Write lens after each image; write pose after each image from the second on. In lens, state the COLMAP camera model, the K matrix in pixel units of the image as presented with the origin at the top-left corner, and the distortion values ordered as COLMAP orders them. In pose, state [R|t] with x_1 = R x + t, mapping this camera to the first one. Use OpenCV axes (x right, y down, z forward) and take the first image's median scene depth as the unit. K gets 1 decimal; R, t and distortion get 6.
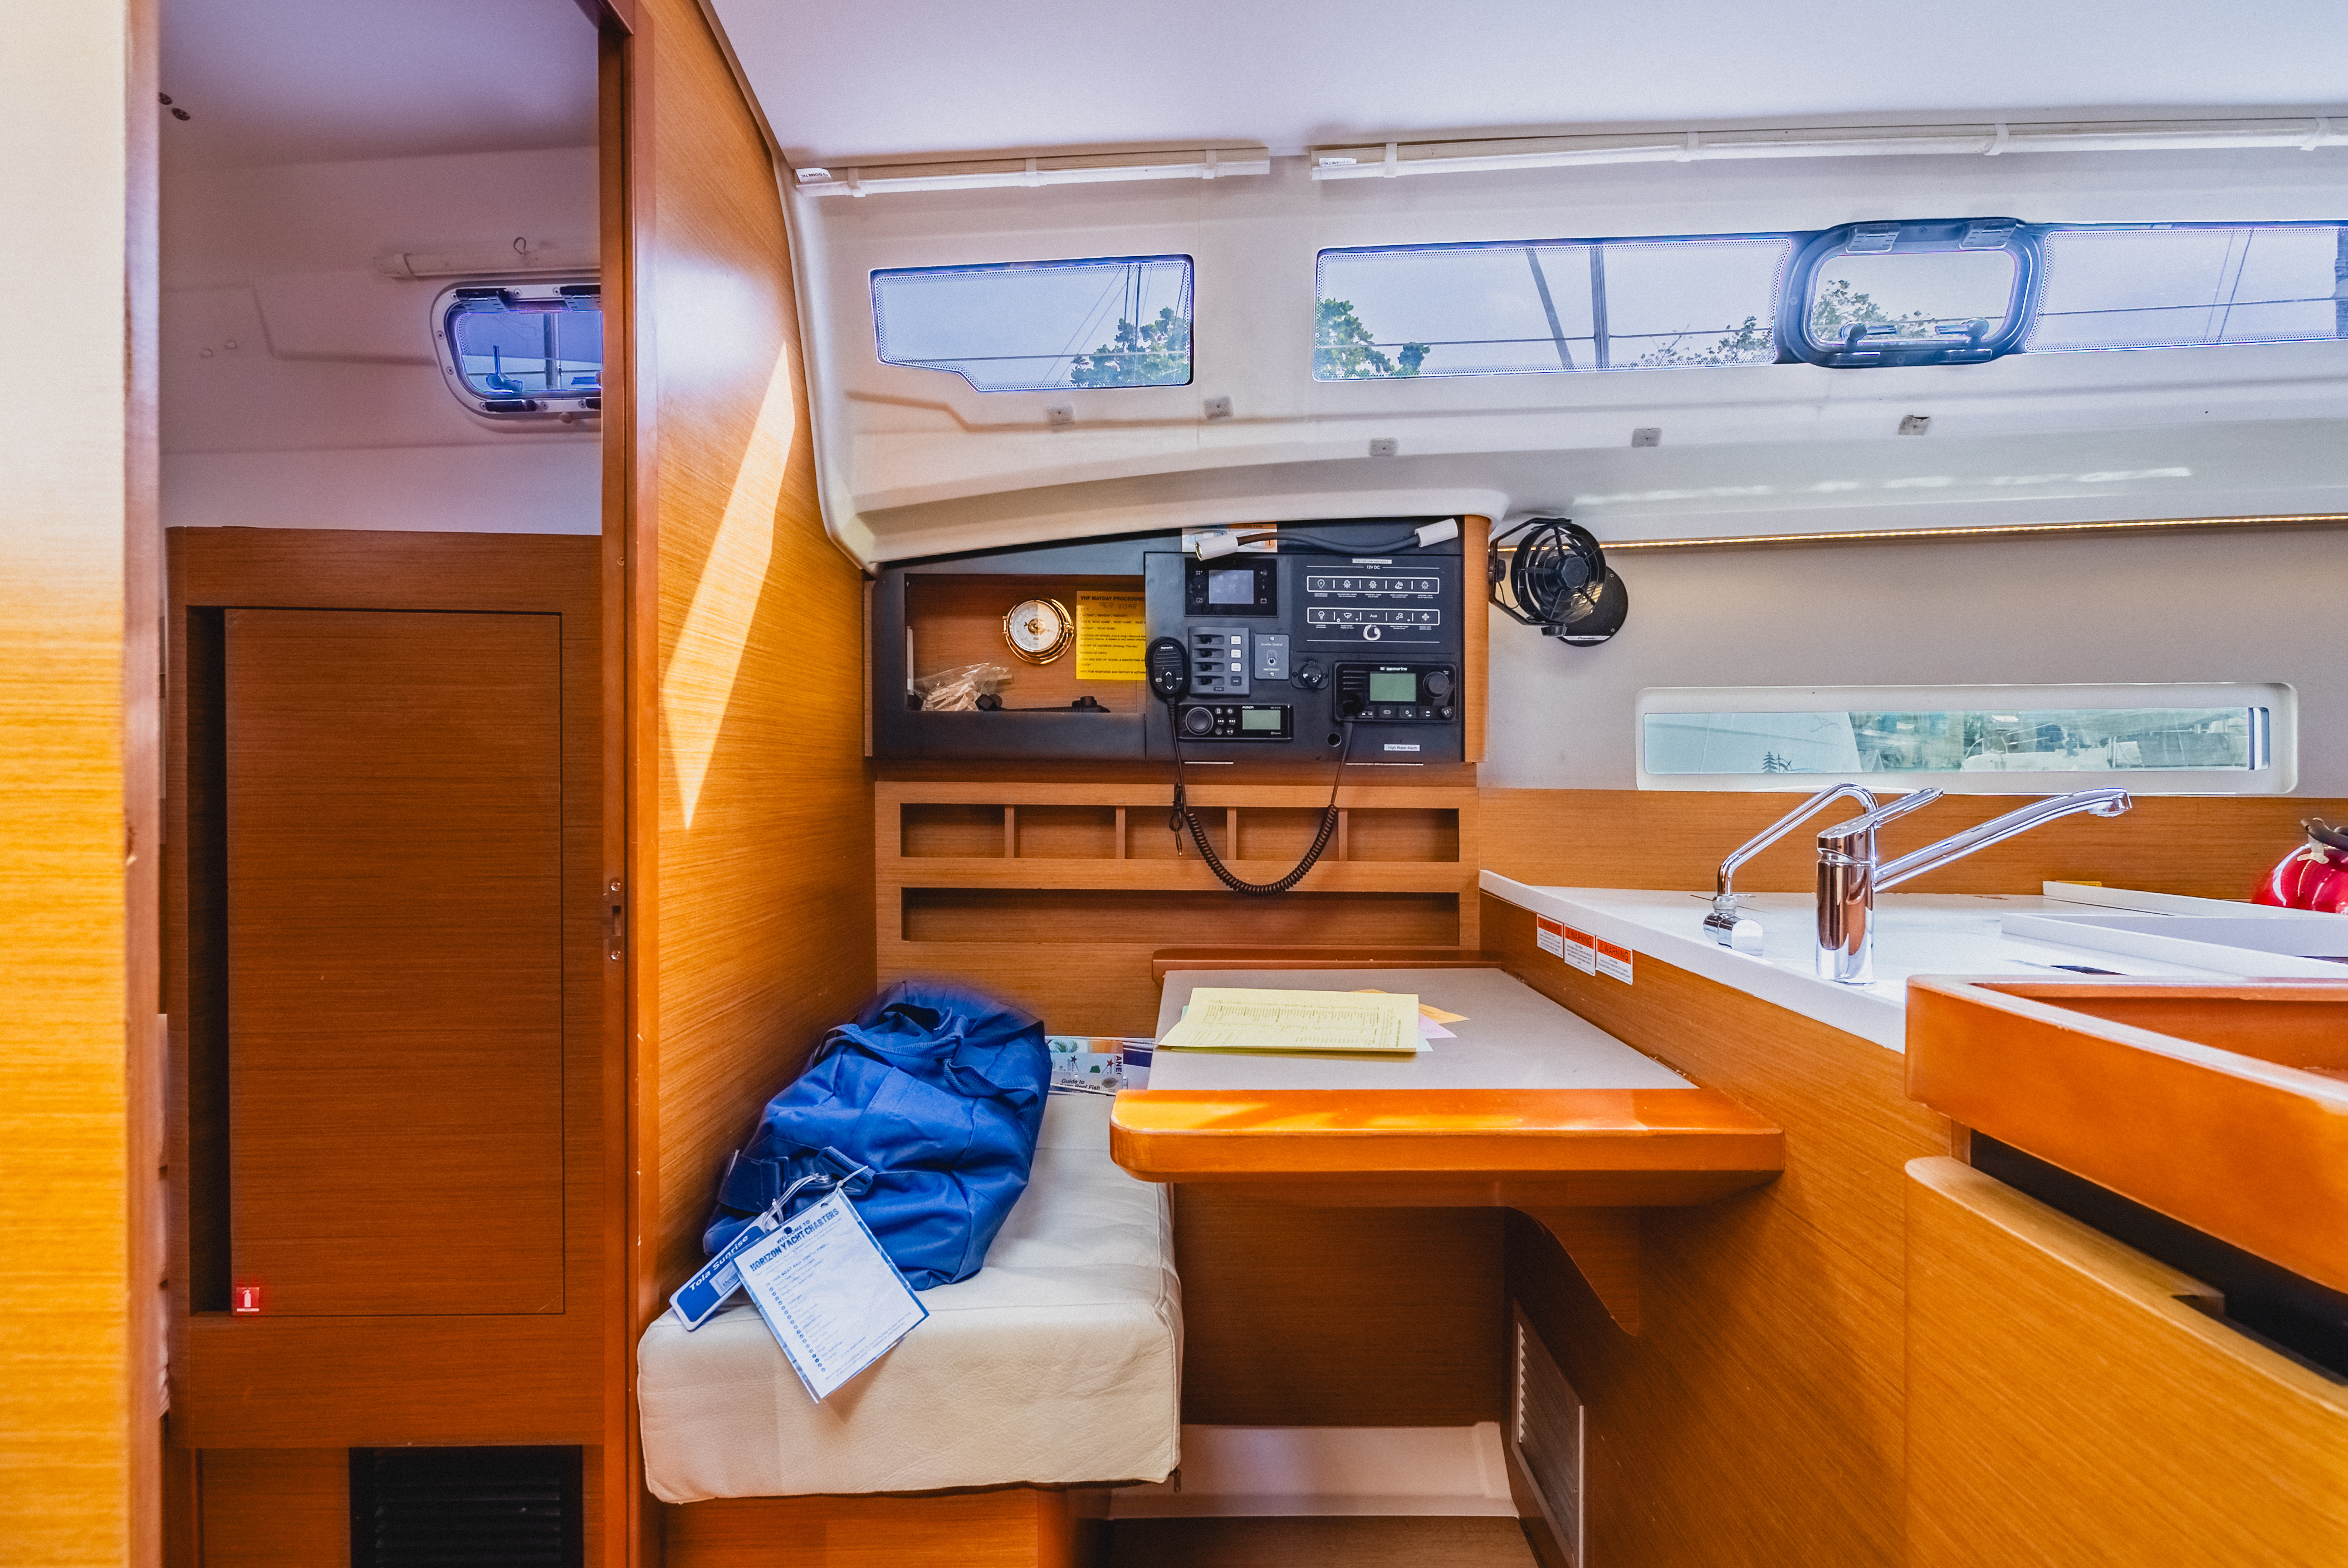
lens RADIAL K [[1072.4, 0, 1211.8], [0, 1072.4, 776.1], [0, 0, 1]] dist [-0.003106, 0.000408]
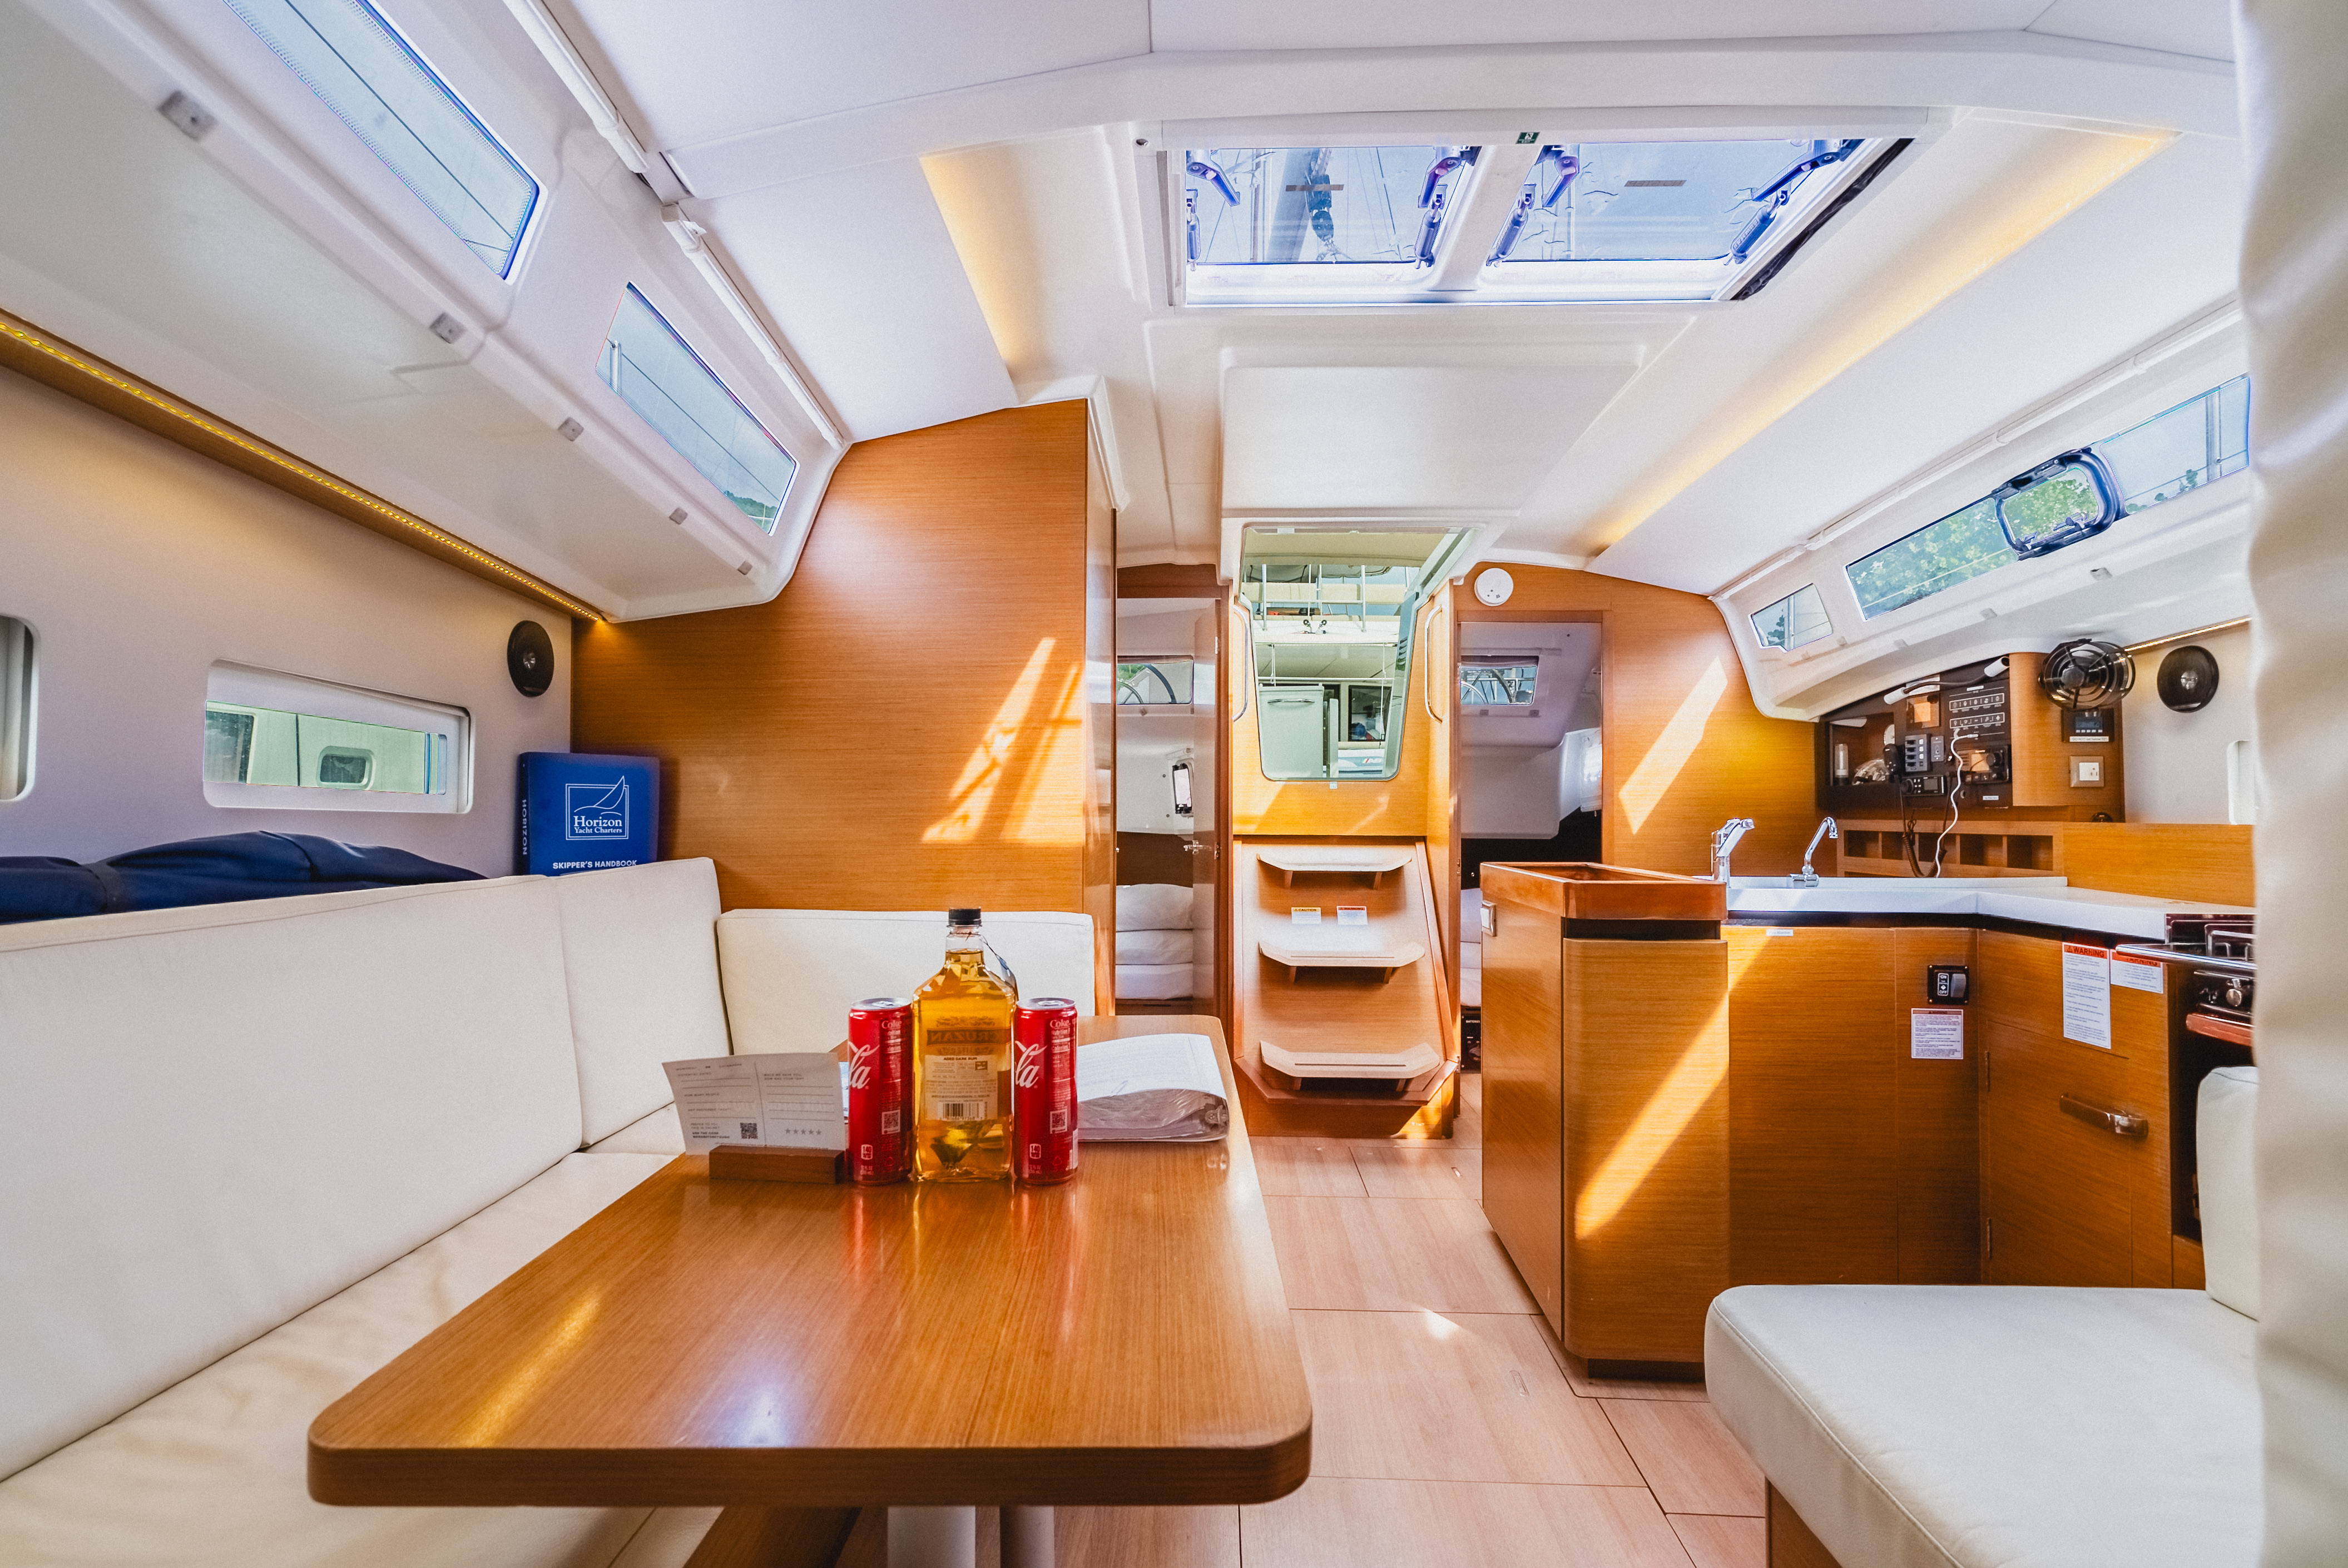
lens RADIAL K [[1062.2, 0, 1168.2], [0, 1062.2, 794.0], [0, 0, 1]] dist [-0.003736, 0.000959]
pose [[-0.068878, -0.030885, -0.997147, 2.163229], [-0.008603, 0.999502, -0.030364, 0.032971], [0.997588, 0.006487, -0.069109, -0.181122]]
